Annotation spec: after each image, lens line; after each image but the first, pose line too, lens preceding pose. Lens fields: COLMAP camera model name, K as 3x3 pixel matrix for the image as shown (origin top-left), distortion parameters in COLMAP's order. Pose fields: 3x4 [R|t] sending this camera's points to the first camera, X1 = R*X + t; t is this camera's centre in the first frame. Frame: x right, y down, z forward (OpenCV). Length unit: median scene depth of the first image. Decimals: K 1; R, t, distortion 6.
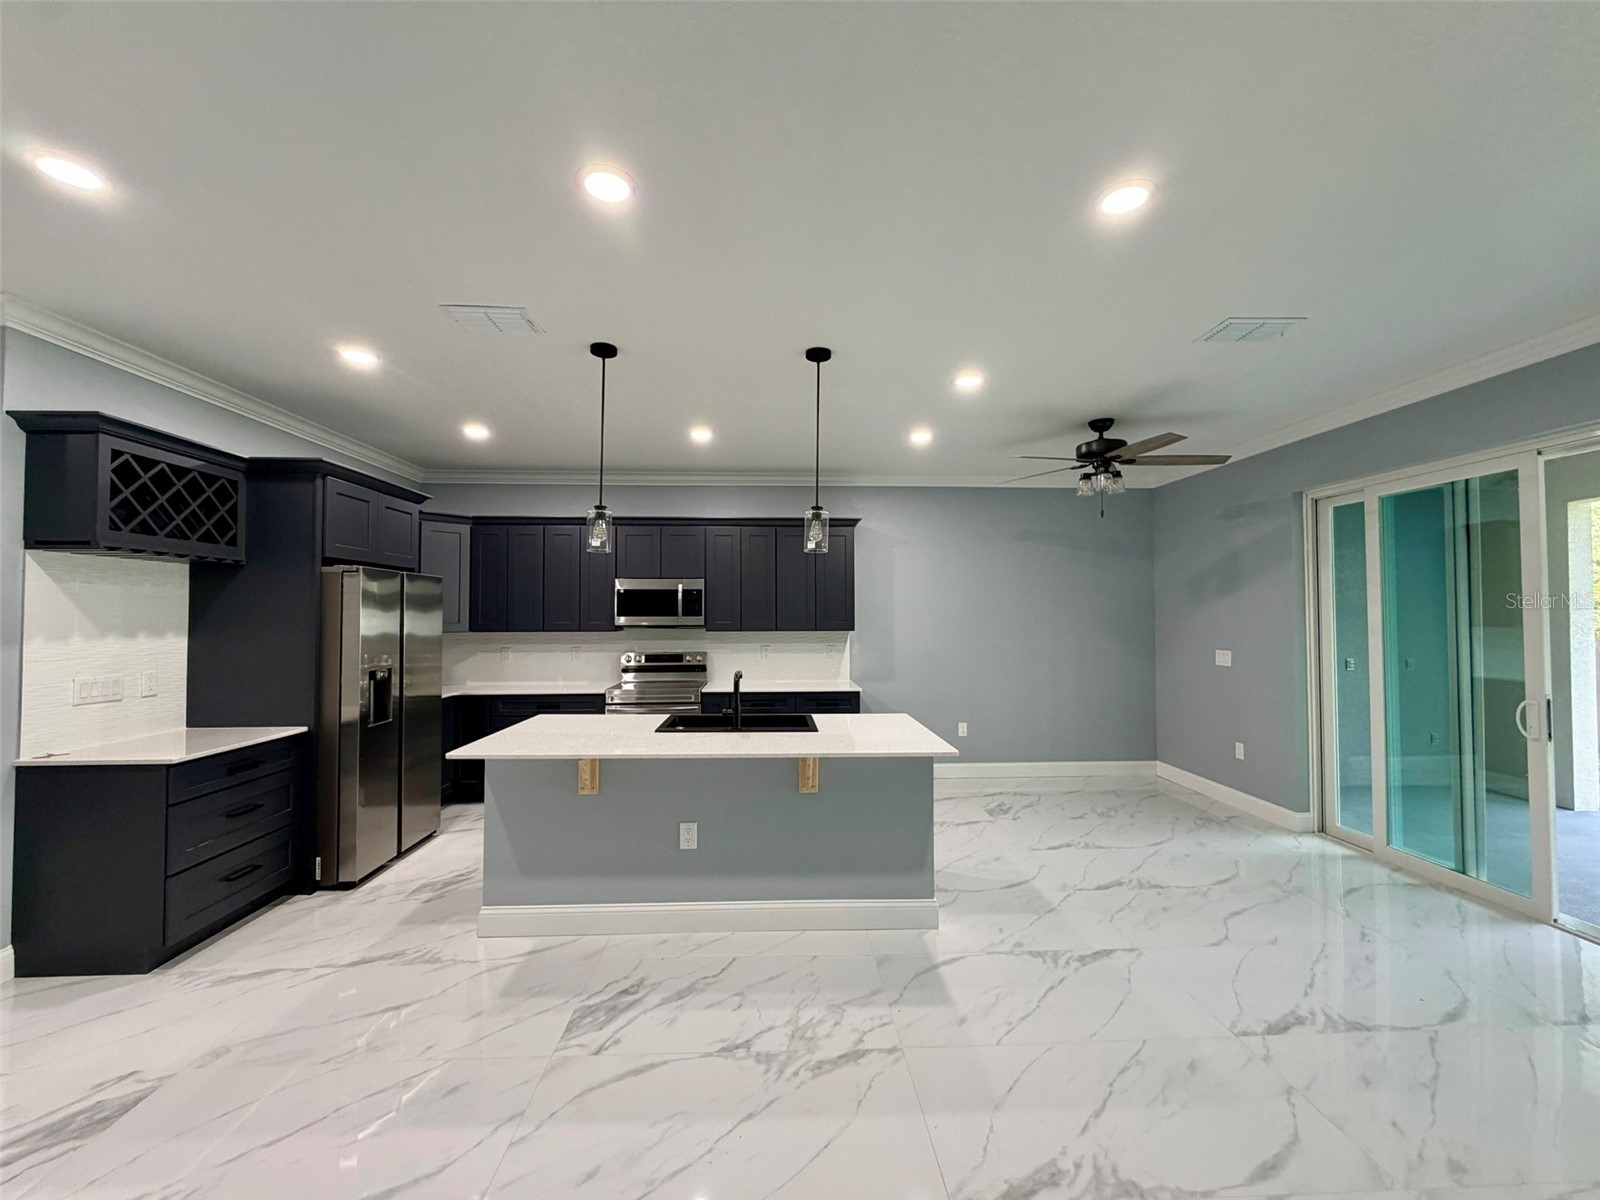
lens RADIAL K [[642.2, 0, 793.8], [0, 642.2, 601.6], [0, 0, 1]] dist [0.000356, -0.000238]
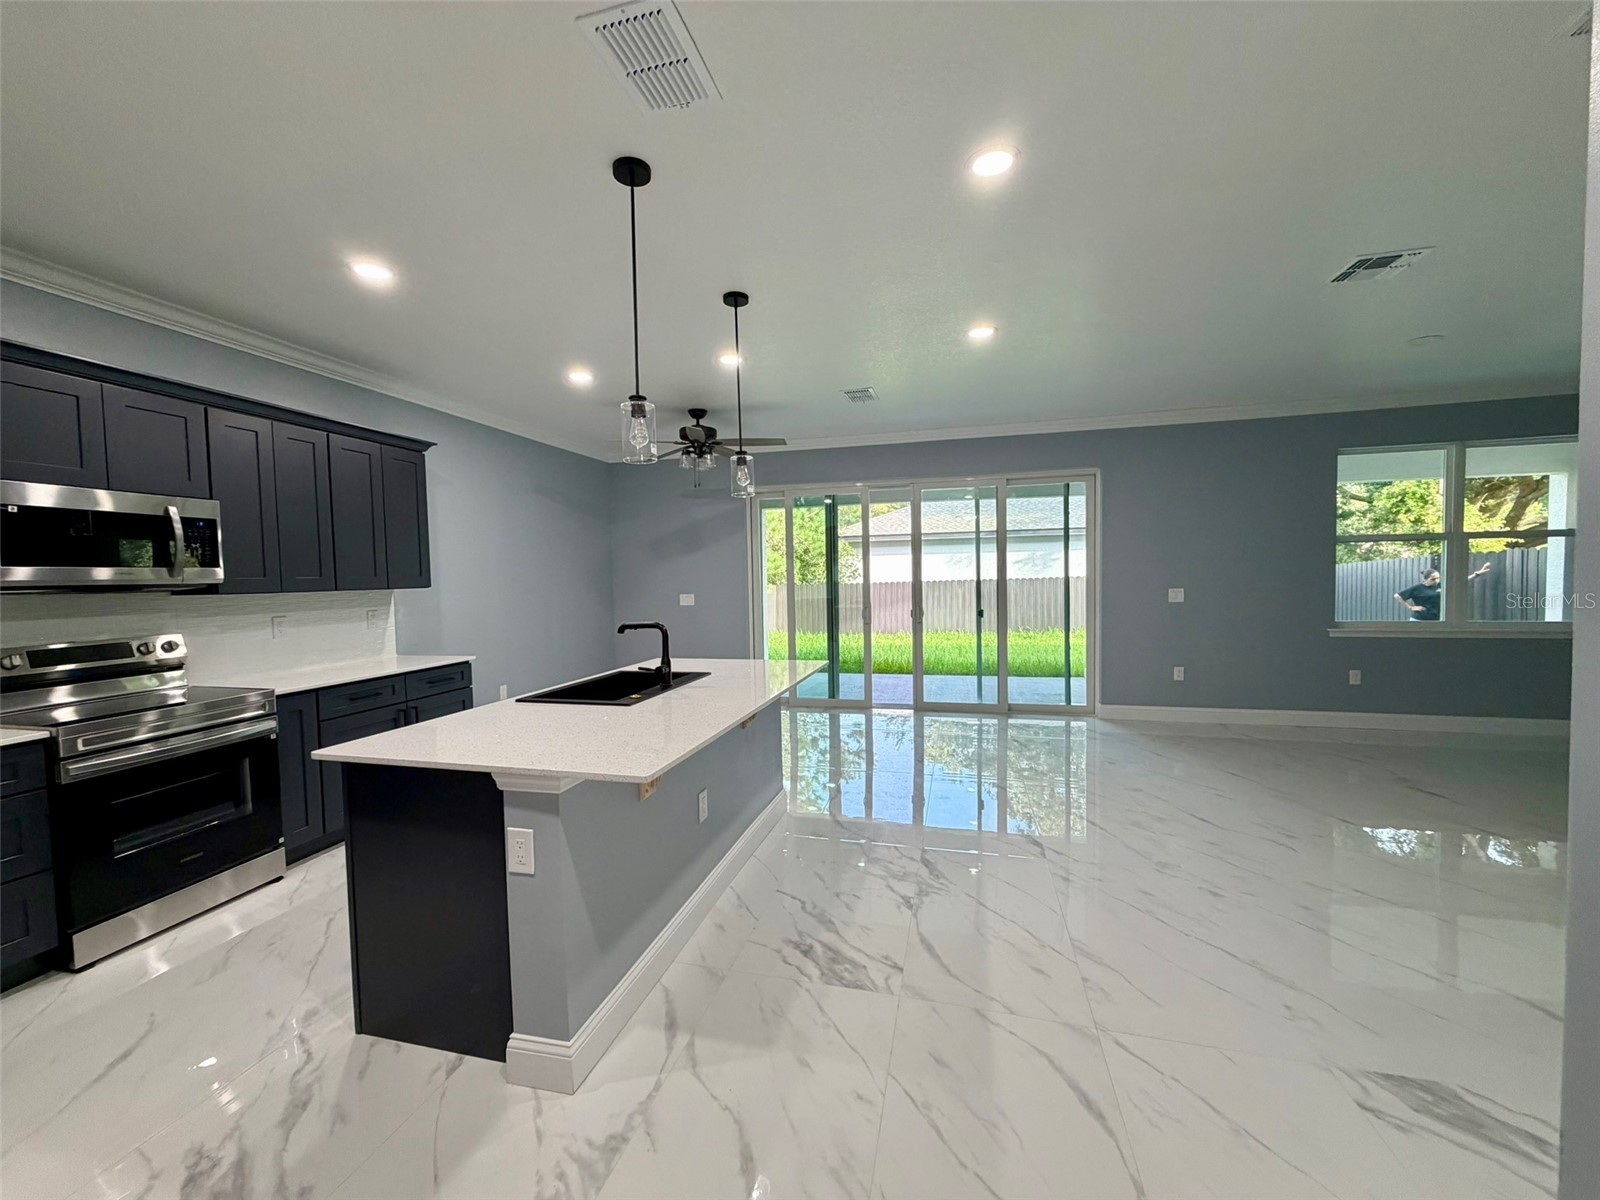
lens RADIAL K [[642.2, 0, 799.9], [0, 642.2, 602.6], [0, 0, 1]] dist [0.000356, -0.000238]
pose [[0.285172, -0.045014, 0.957419, -1.039911], [-0.001963, 0.998867, 0.047548, 0.050636], [-0.958474, -0.015438, 0.284761, 0.686795]]
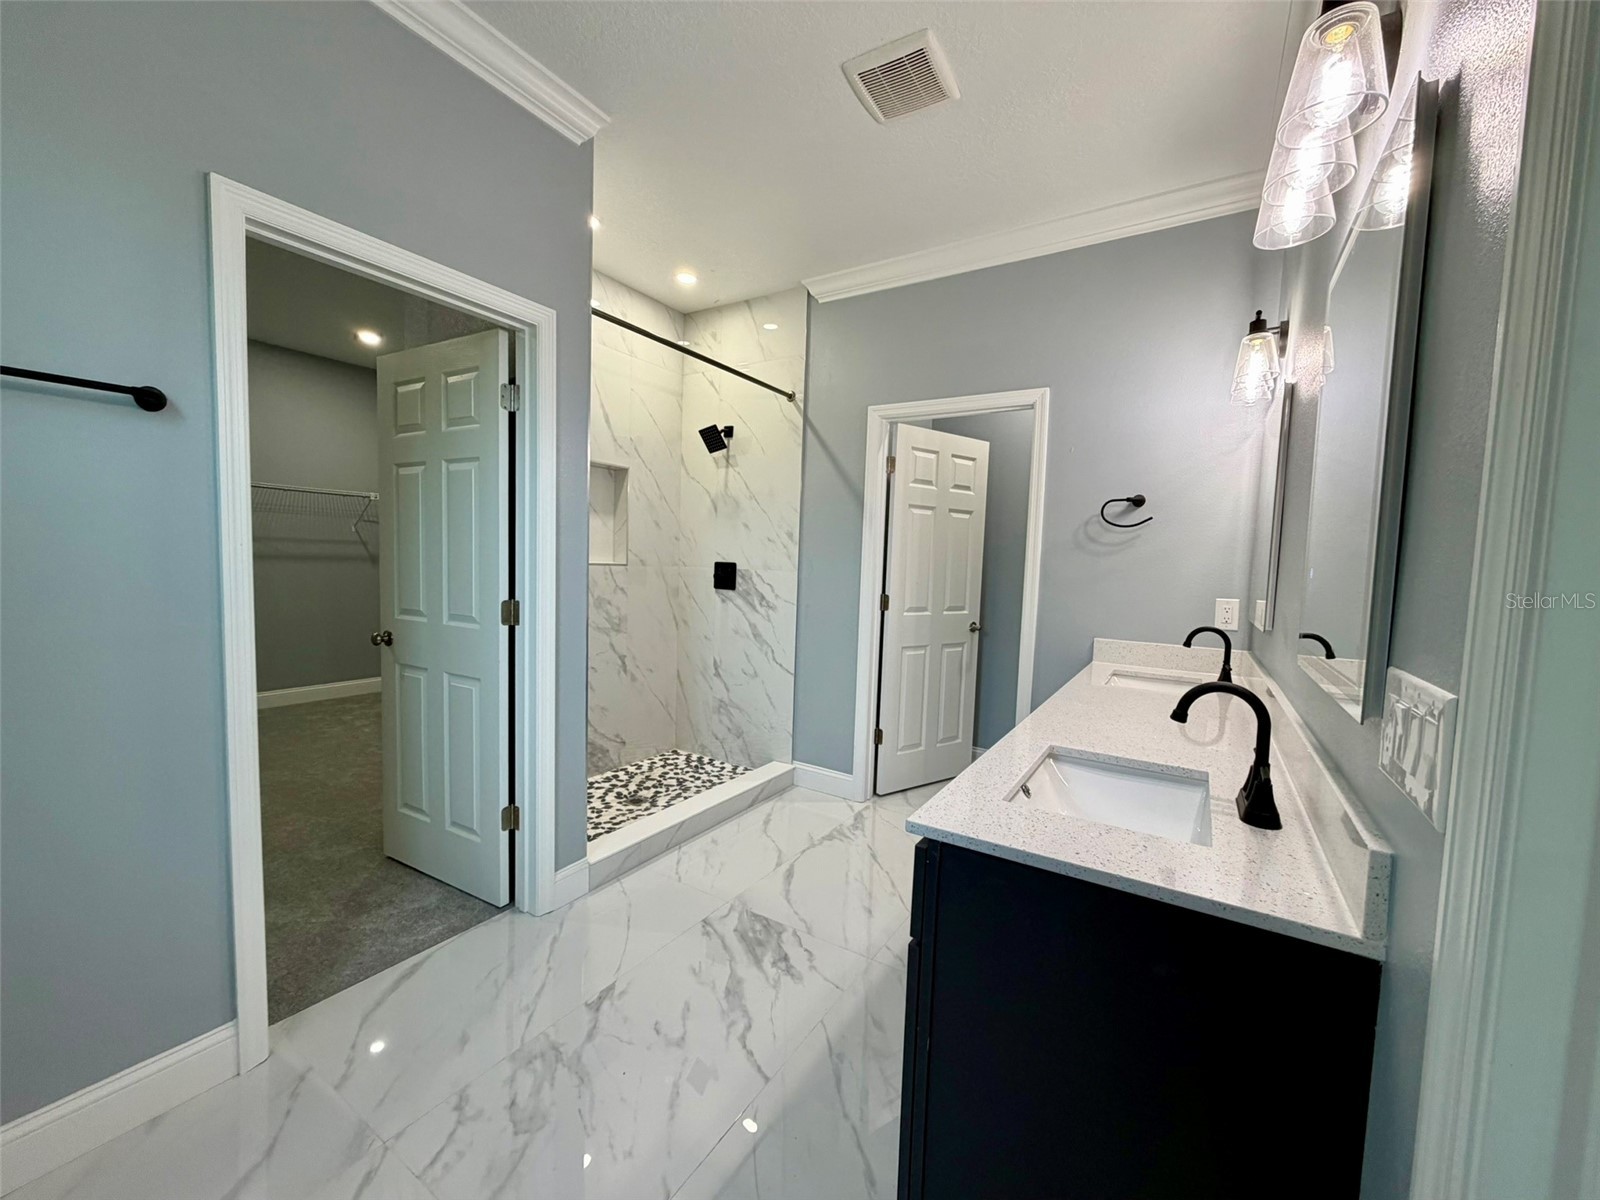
lens RADIAL K [[642.2, 0, 794.9], [0, 642.2, 598.4], [0, 0, 1]] dist [0.000356, -0.000238]
pose [[-0.569856, 0.036714, -0.820924, 0.349963], [-0.016969, 0.998263, 0.056424, 0.095682], [0.821569, 0.046084, -0.568243, 1.331596]]
